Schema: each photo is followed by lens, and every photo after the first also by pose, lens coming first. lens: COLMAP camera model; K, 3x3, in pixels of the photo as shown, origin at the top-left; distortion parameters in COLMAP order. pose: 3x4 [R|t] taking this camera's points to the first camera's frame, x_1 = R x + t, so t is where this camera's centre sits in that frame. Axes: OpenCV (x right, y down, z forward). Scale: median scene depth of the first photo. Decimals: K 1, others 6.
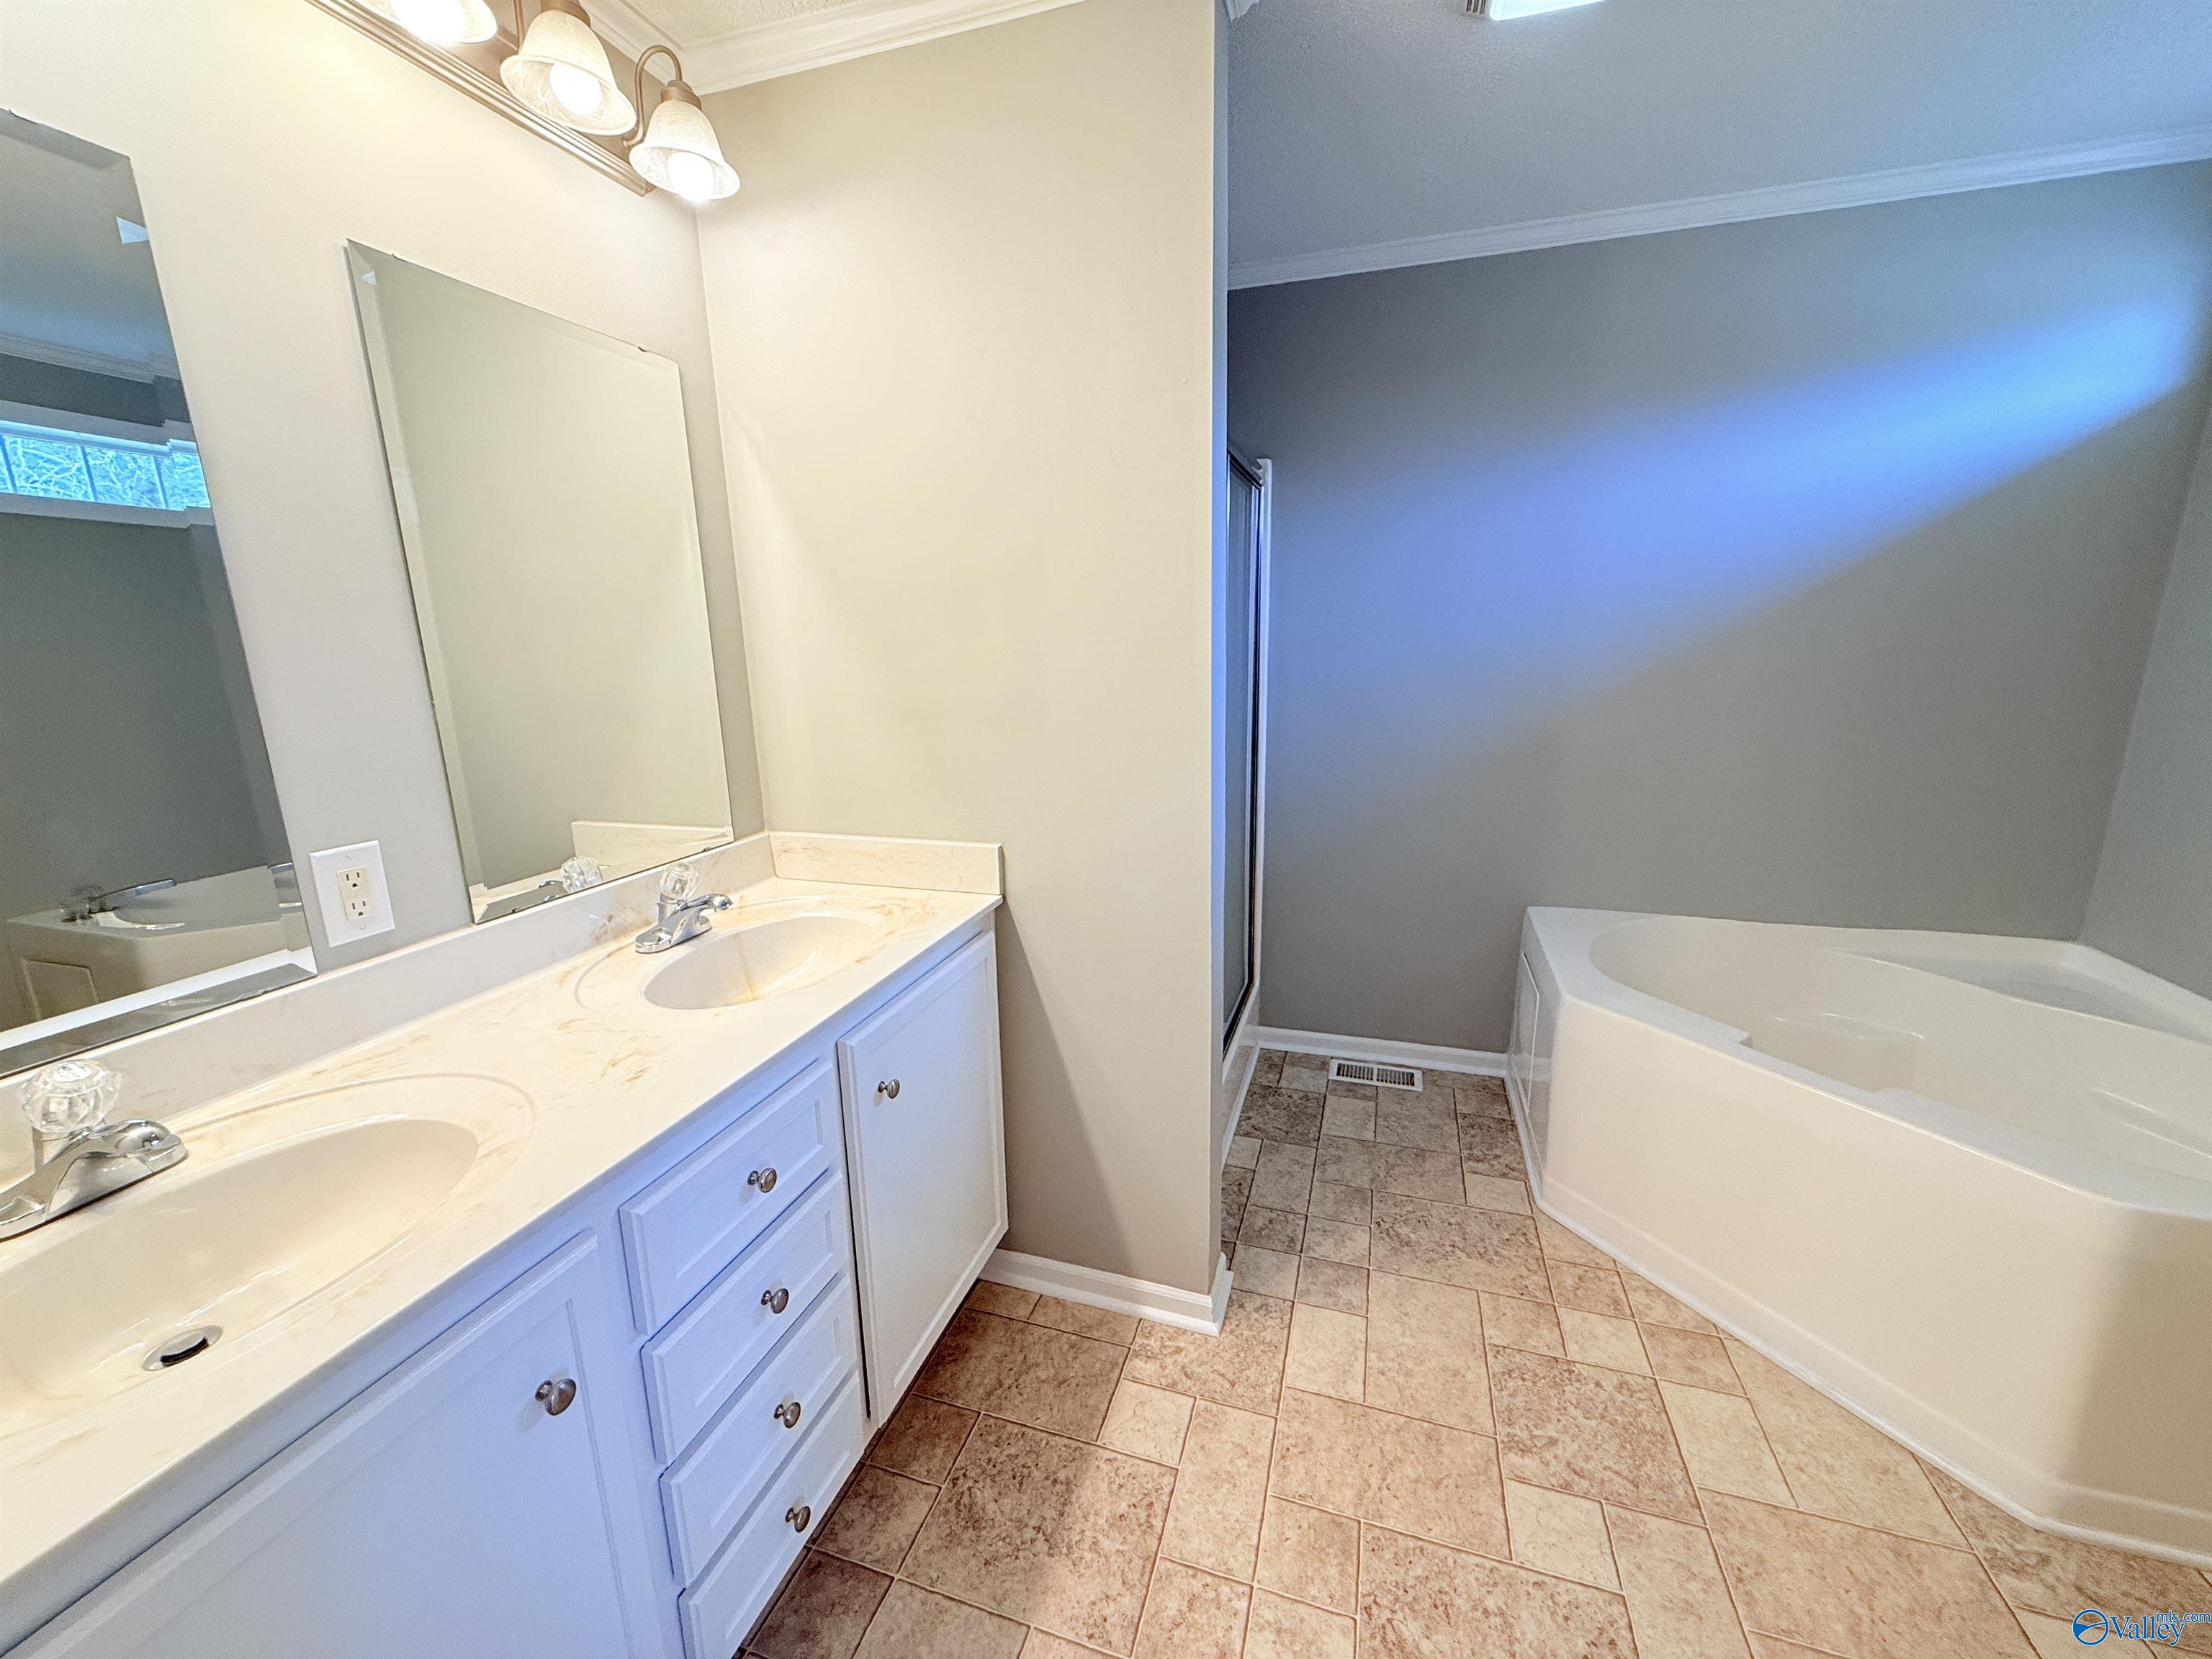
lens RADIAL K [[873.4, 0, 1106.5], [0, 873.4, 829.2], [0, 0, 1]] dist [0.000058, -0.000050]
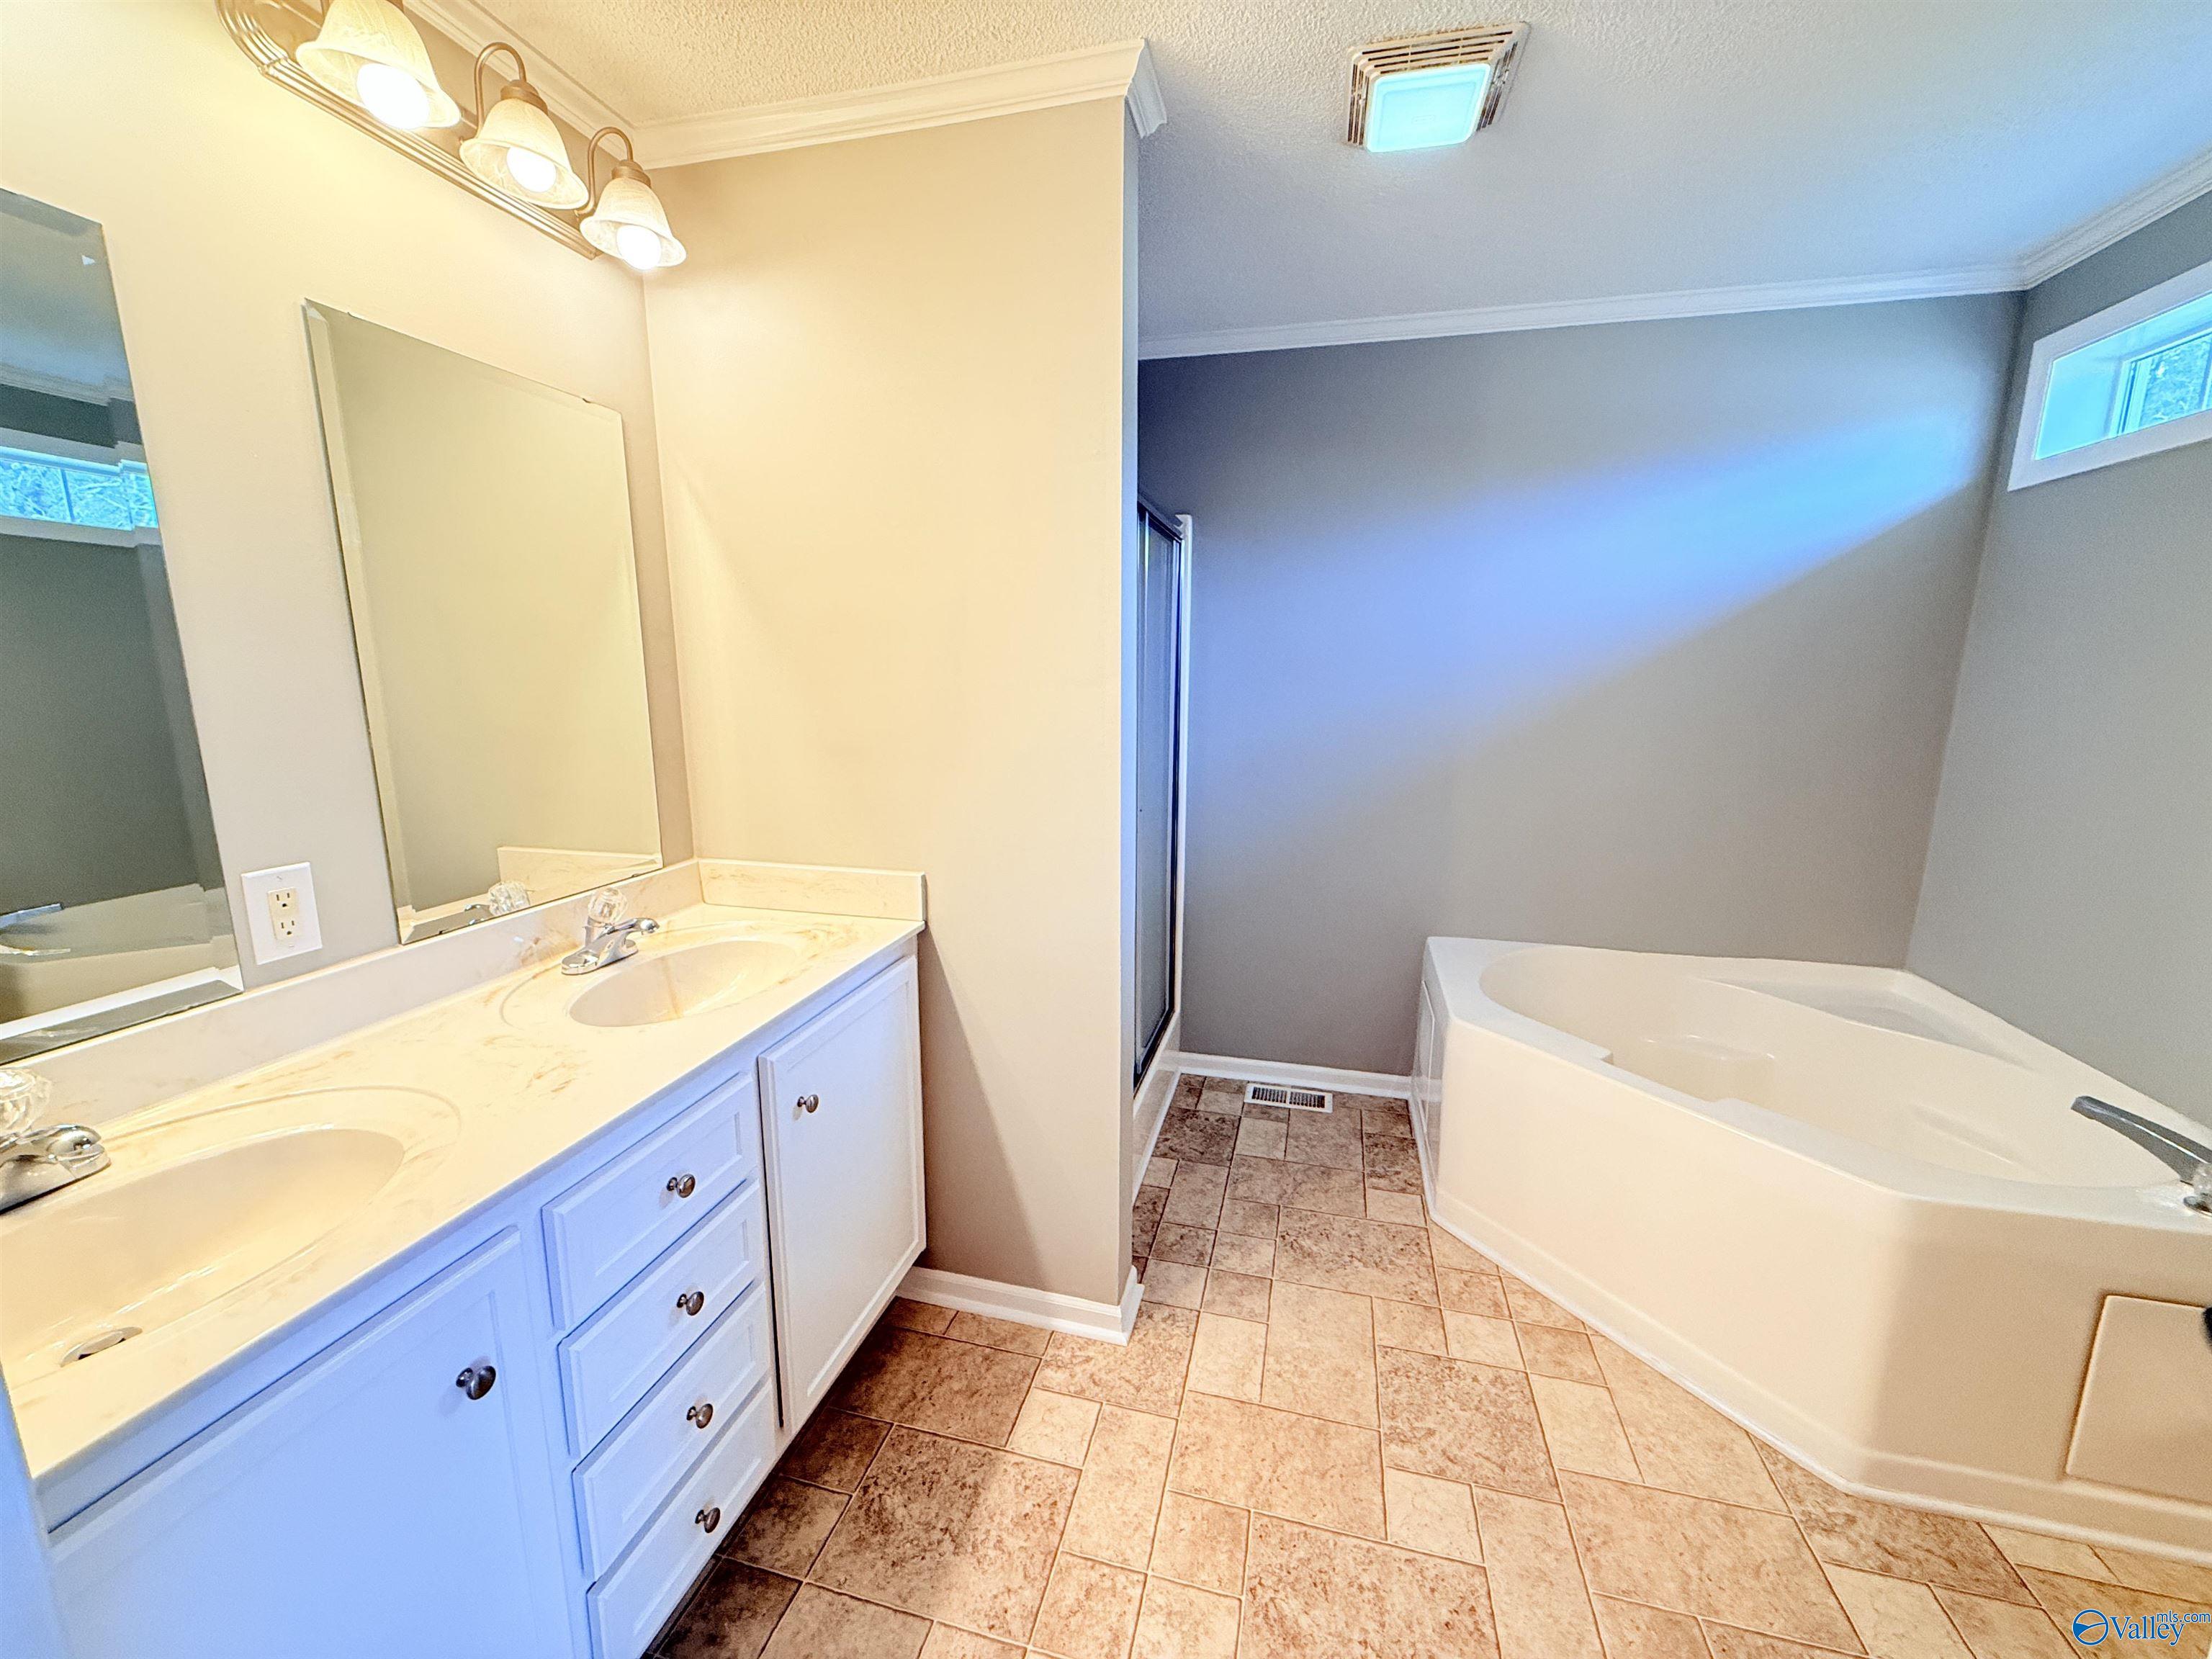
lens RADIAL K [[873.4, 0, 1106.4], [0, 873.4, 830.6], [0, 0, 1]] dist [0.000058, -0.000050]
pose [[0.997769, 0.012102, 0.065652, 0.036463], [-0.009716, 0.999285, -0.036536, 0.003412], [-0.066047, 0.035817, 0.997173, -0.084645]]
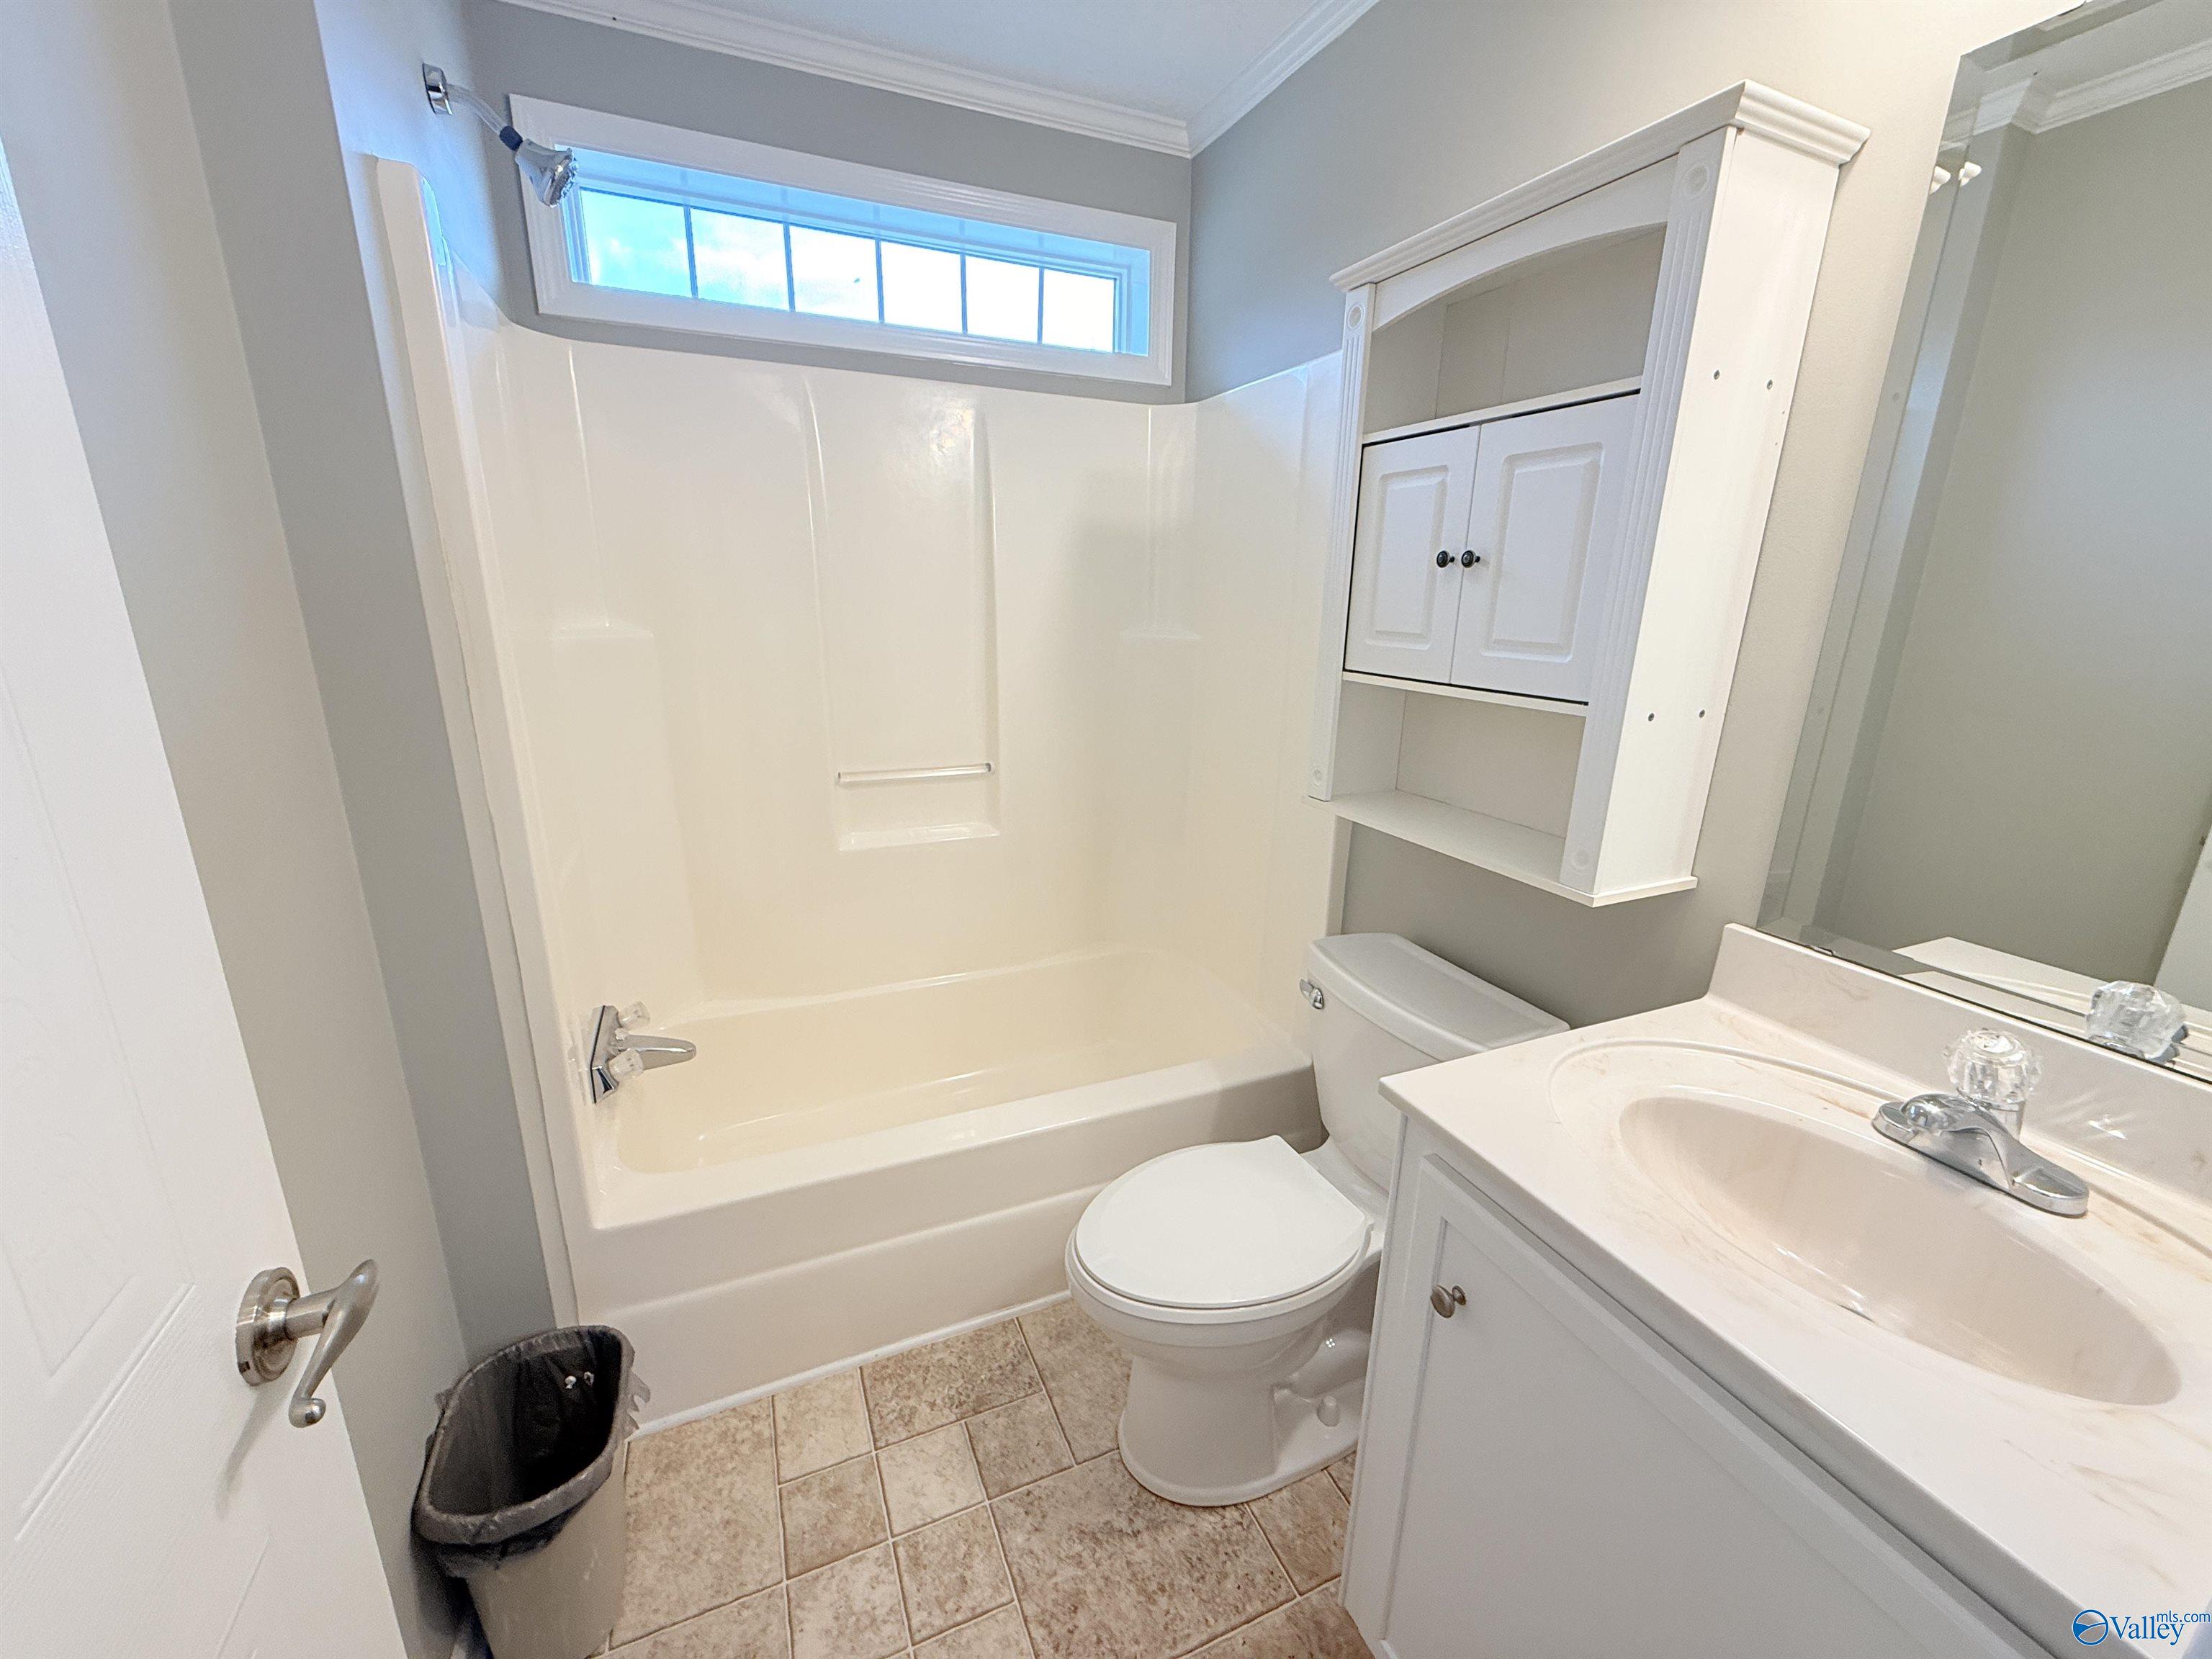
lens RADIAL K [[873.4, 0, 1105.9], [0, 873.4, 822.0], [0, 0, 1]] dist [0.000058, -0.000050]
pose [[-0.749349, 0.179413, -0.637407, 0.429286], [-0.157497, 0.886680, 0.434733, -0.304035], [0.643172, 0.426156, -0.636176, 1.305362]]
